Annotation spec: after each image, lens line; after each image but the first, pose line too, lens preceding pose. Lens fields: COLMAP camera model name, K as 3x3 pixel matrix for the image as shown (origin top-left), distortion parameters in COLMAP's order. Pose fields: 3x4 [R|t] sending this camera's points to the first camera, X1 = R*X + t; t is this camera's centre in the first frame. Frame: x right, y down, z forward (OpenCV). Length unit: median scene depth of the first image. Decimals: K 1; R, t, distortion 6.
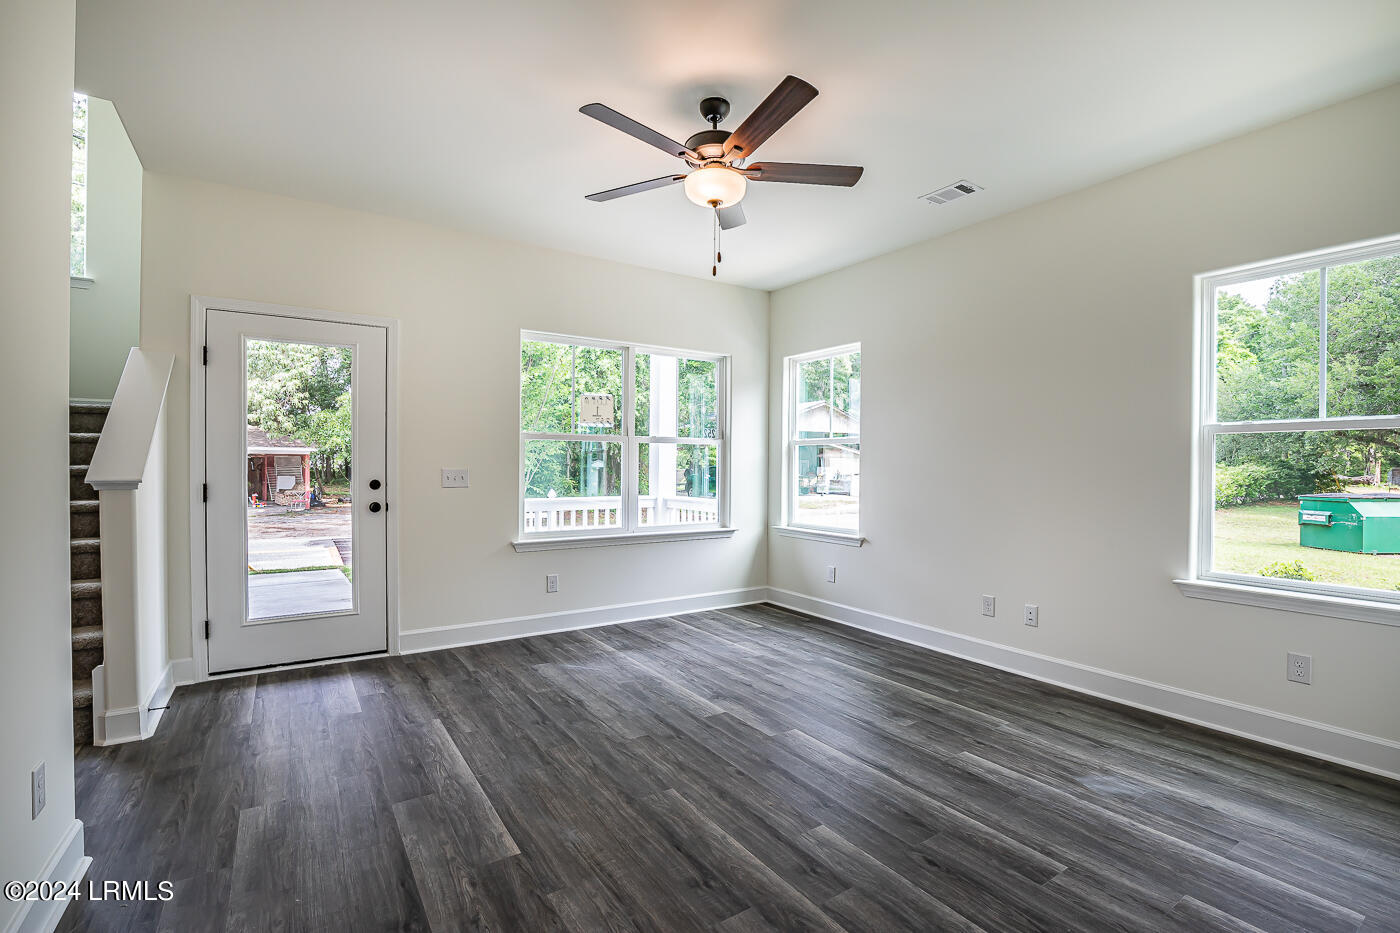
lens RADIAL K [[639.2, 0, 706.8], [0, 639.2, 462.1], [0, 0, 1]] dist [-0.037645, 0.006134]
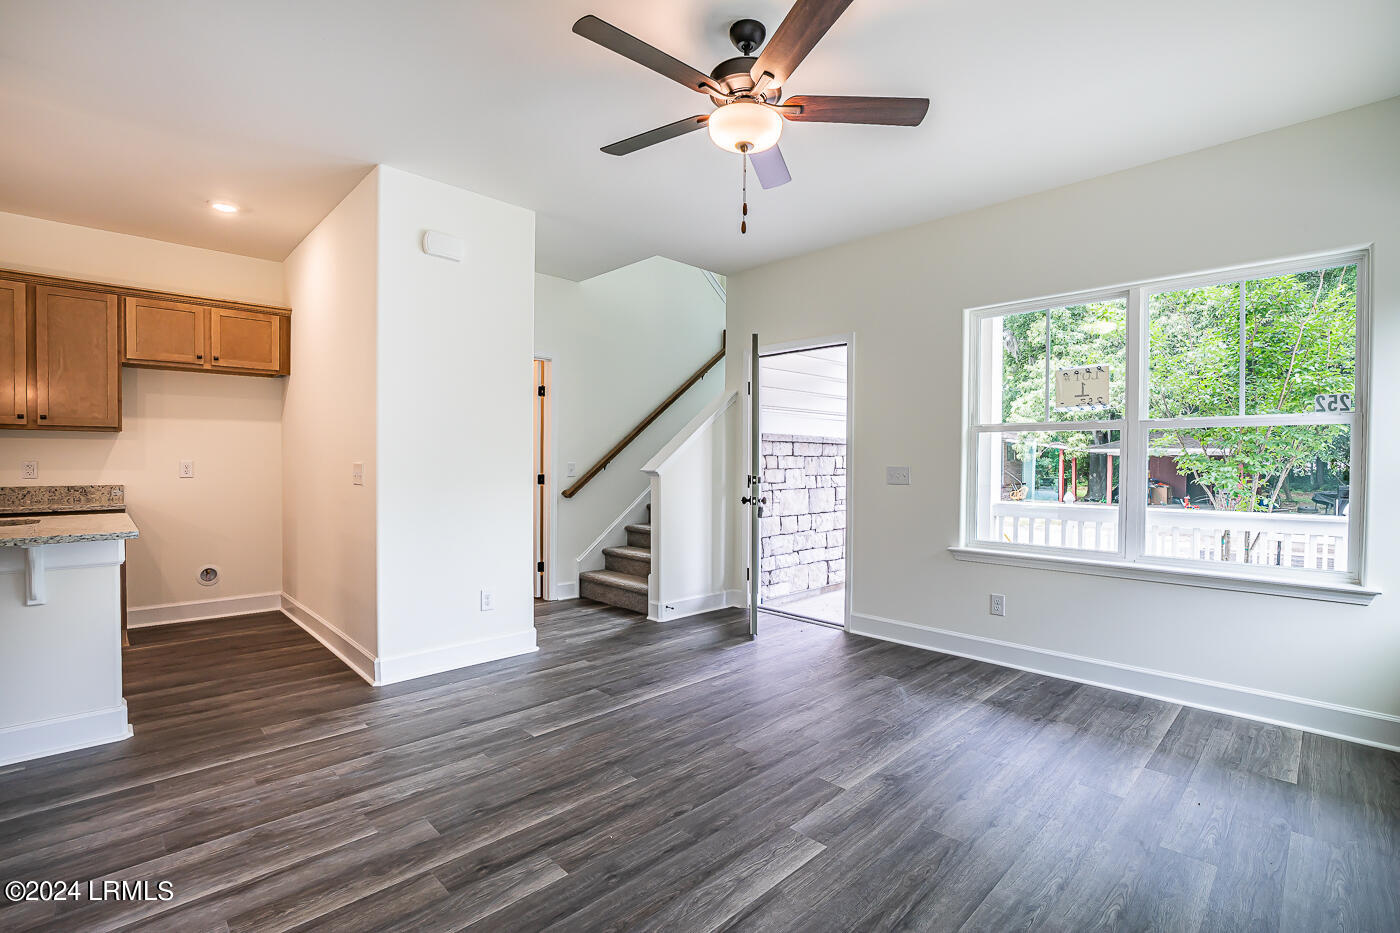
lens RADIAL K [[639.2, 0, 698.6], [0, 639.2, 477.9], [0, 0, 1]] dist [-0.037645, 0.006134]
pose [[0.186253, 0.023068, -0.982231, 0.637841], [-0.002178, 0.999732, 0.023066, 0.014279], [0.982499, -0.002157, 0.186254, 0.626624]]
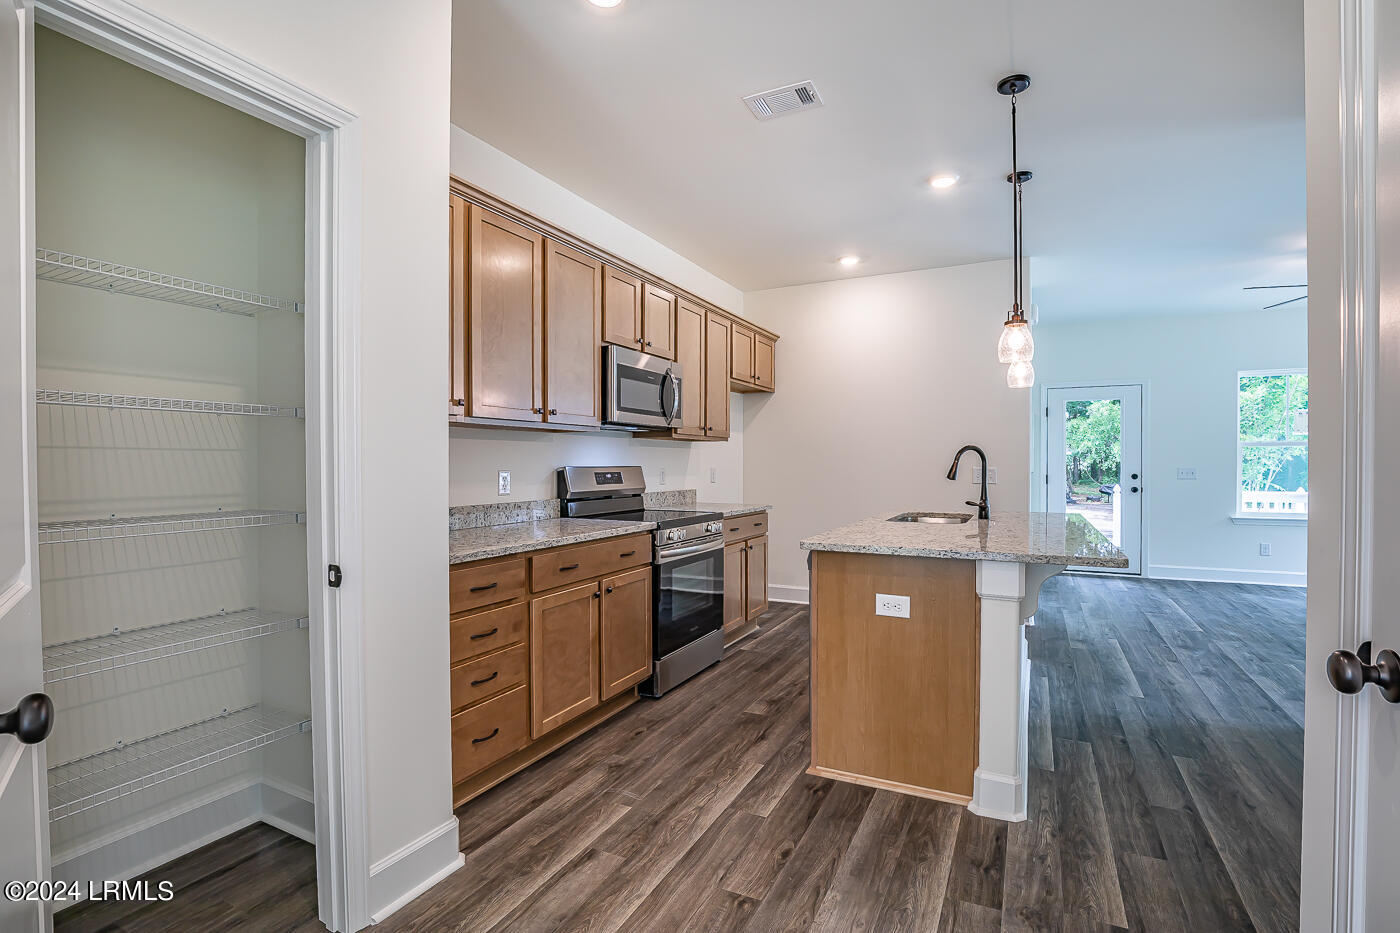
lens RADIAL K [[639.2, 0, 710.1], [0, 639.2, 478.5], [0, 0, 1]] dist [-0.037645, 0.006134]
pose [[0.490983, 0.019887, -0.870942, 0.460323], [-0.000082, 0.999740, 0.022782, 0.003921], [0.871169, -0.011114, 0.490858, -0.977315]]
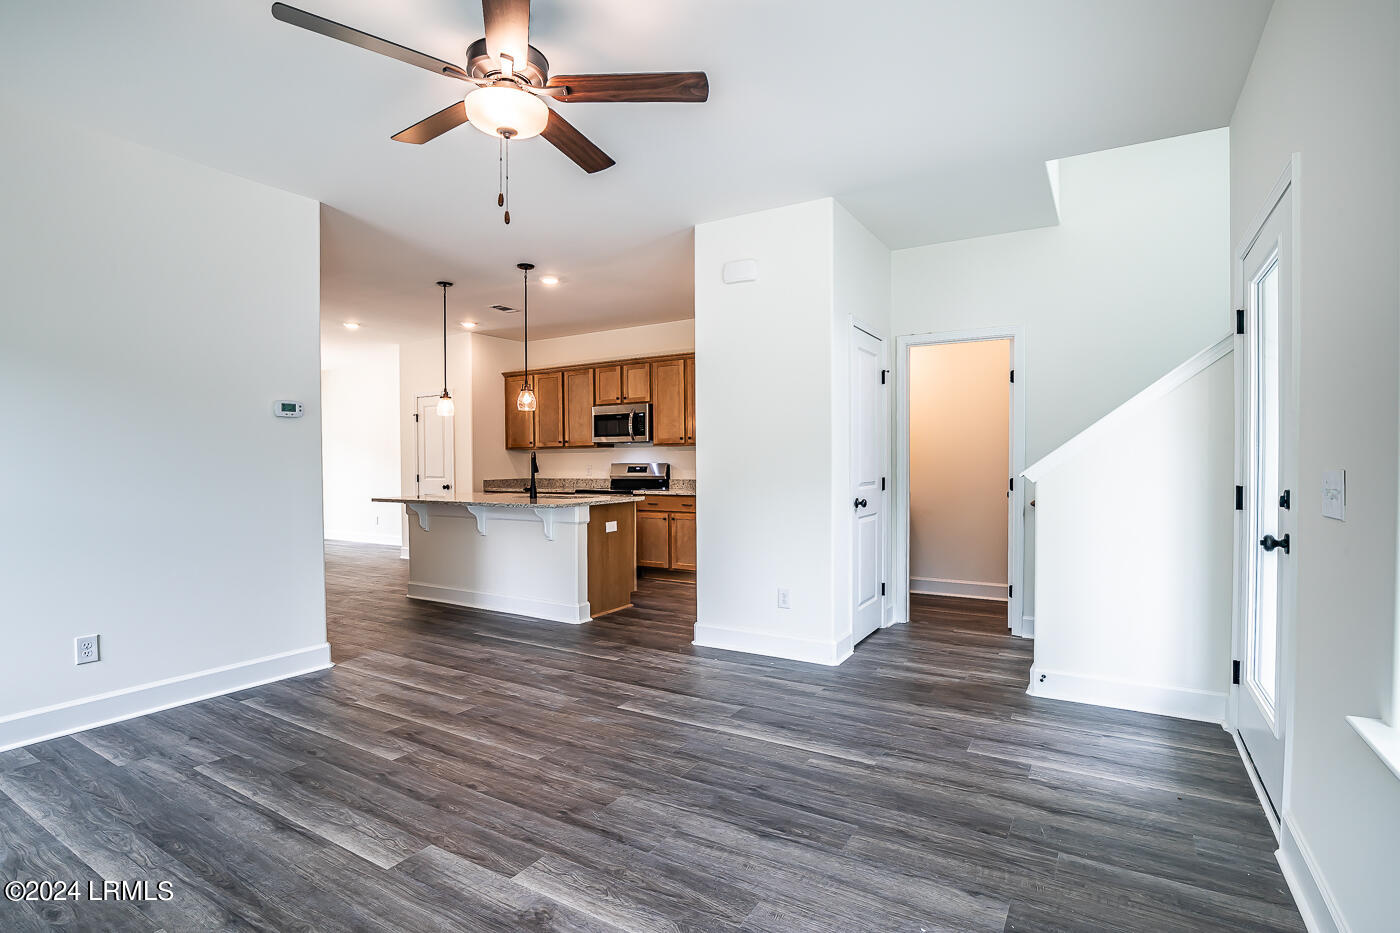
lens RADIAL K [[639.2, 0, 724.0], [0, 639.2, 462.3], [0, 0, 1]] dist [-0.037645, 0.006134]
pose [[-0.887125, -0.001413, -0.461528, 0.108804], [0.002022, 0.999974, -0.006948, 0.018646], [0.461525, -0.007097, -0.887099, 1.434207]]
